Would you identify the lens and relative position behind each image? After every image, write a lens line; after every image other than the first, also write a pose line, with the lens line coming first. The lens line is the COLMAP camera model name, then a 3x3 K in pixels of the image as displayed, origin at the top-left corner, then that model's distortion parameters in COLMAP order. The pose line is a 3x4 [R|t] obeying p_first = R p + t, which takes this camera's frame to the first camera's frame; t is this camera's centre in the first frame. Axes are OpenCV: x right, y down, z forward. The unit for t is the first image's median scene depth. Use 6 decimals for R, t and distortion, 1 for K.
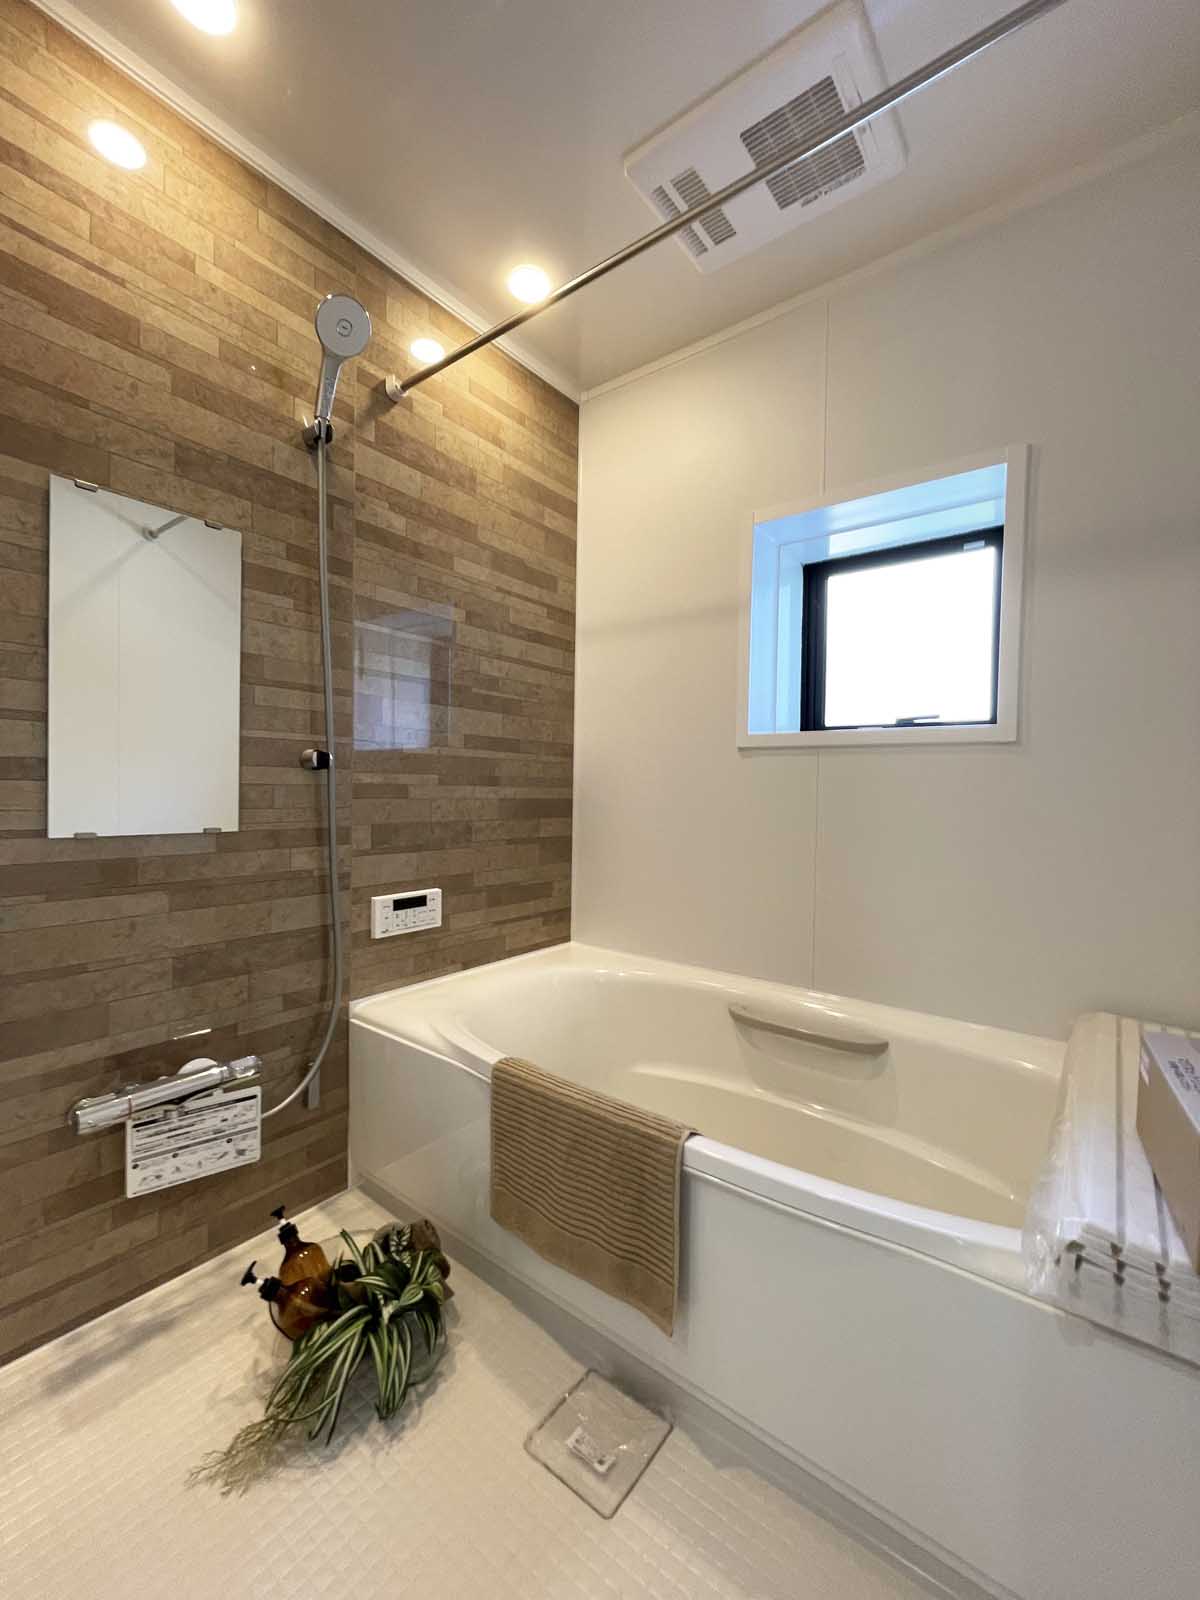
lens RADIAL K [[649.4, 0, 600.0], [0, 649.4, 800.0], [0, 0, 1]] dist [0.002472, 0.000331]
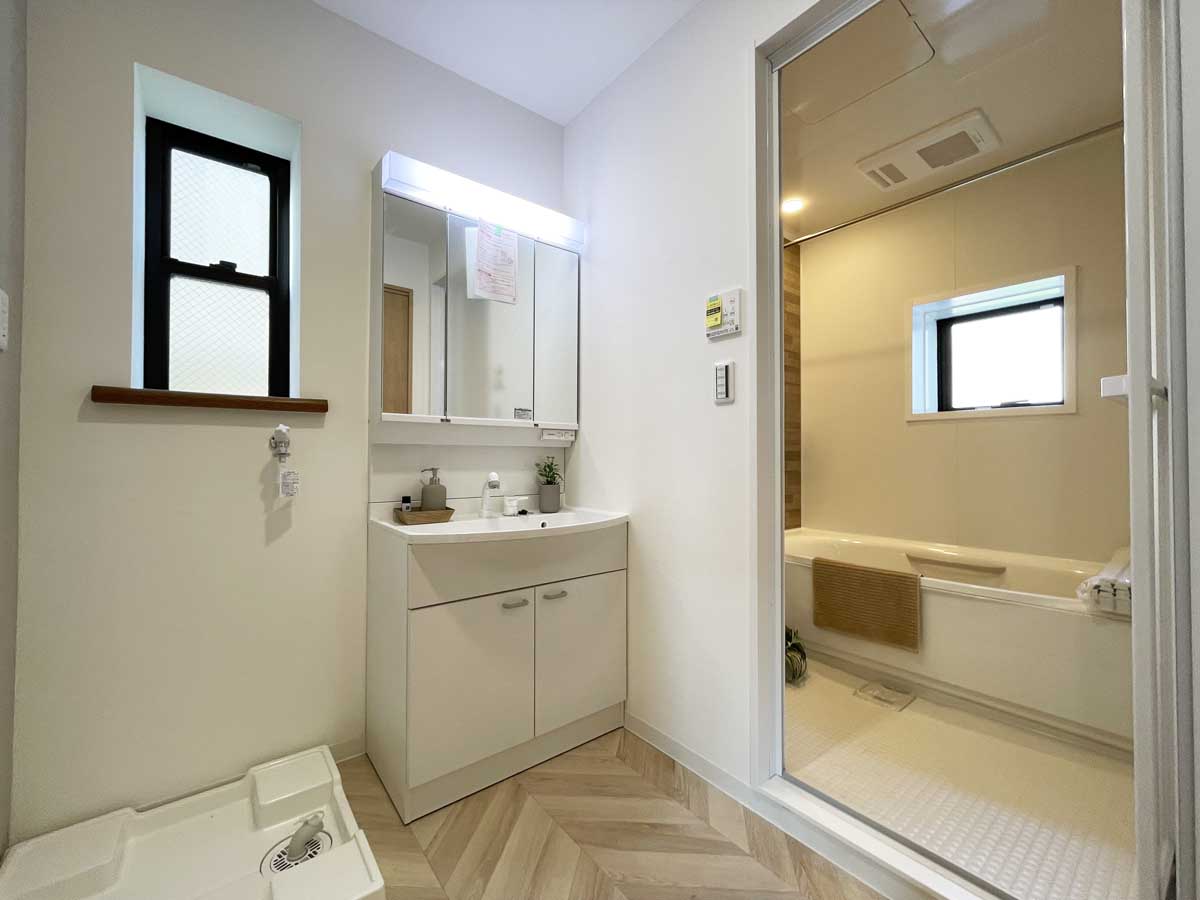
lens RADIAL K [[484.2, 0, 600.0], [0, 484.2, 450.0], [0, 0, 1]] dist [-0.000659, -0.003771]
pose [[0.972083, -0.014046, -0.234217, -0.312880], [0.004284, 0.999103, -0.042138, 0.057403], [0.234599, 0.039958, 0.971271, -0.558979]]
